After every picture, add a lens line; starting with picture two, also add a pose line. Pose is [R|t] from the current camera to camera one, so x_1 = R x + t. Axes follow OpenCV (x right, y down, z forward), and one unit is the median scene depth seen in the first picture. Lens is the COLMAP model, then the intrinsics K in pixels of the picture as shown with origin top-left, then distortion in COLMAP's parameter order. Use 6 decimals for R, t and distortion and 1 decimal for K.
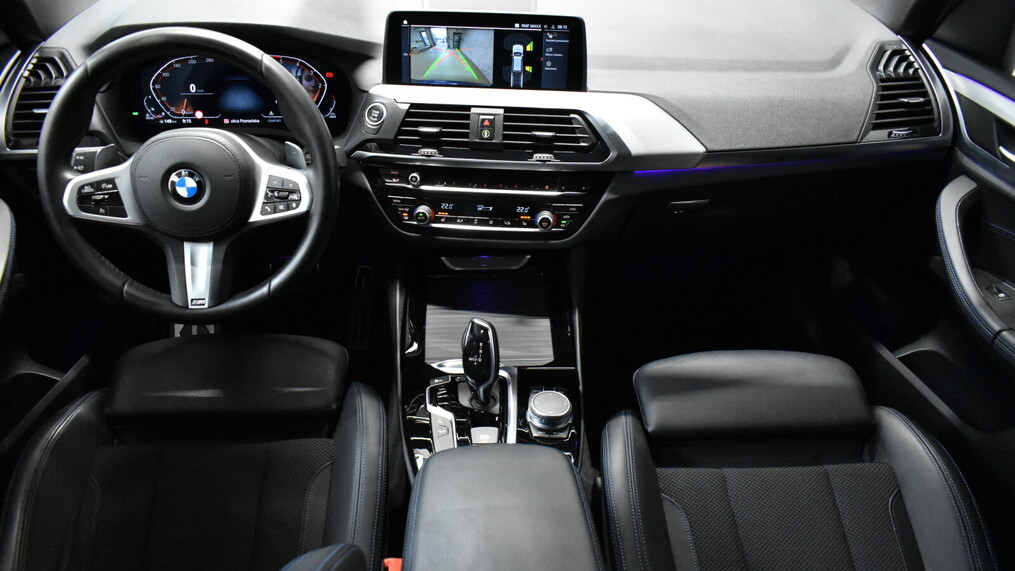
lens RADIAL K [[769.8, 0, 508.4], [0, 769.8, 285.0], [0, 0, 1]] dist [-0.026419, 0.008467]
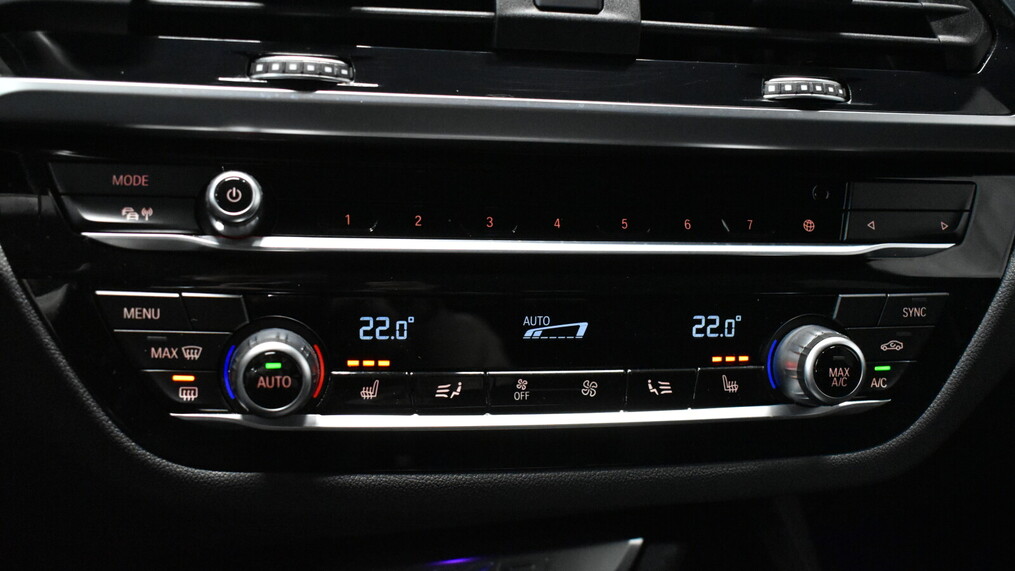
lens RADIAL K [[1104.2, 0, 505.2], [0, 1104.2, 281.5], [0, 0, 1]] dist [-0.027561, 0.000000]
pose [[0.964541, -0.030736, 0.262138, -0.132438], [0.105127, 0.955751, -0.274753, -0.027251], [-0.242094, 0.292568, 0.925092, 0.724643]]
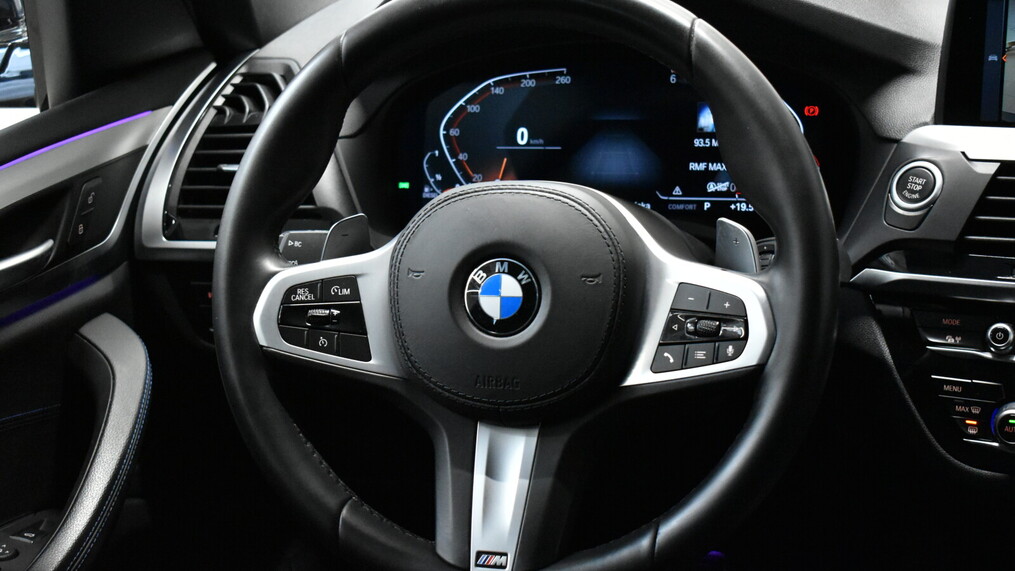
lens RADIAL K [[1620.7, 0, 509.4], [0, 1620.7, 287.8], [0, 0, 1]] dist [-0.018815, 0.000000]
pose [[0.938880, 0.030691, -0.342875, -0.073387], [-0.120573, 0.962243, -0.244029, 0.085144], [0.322439, 0.270455, 0.907131, 0.109828]]
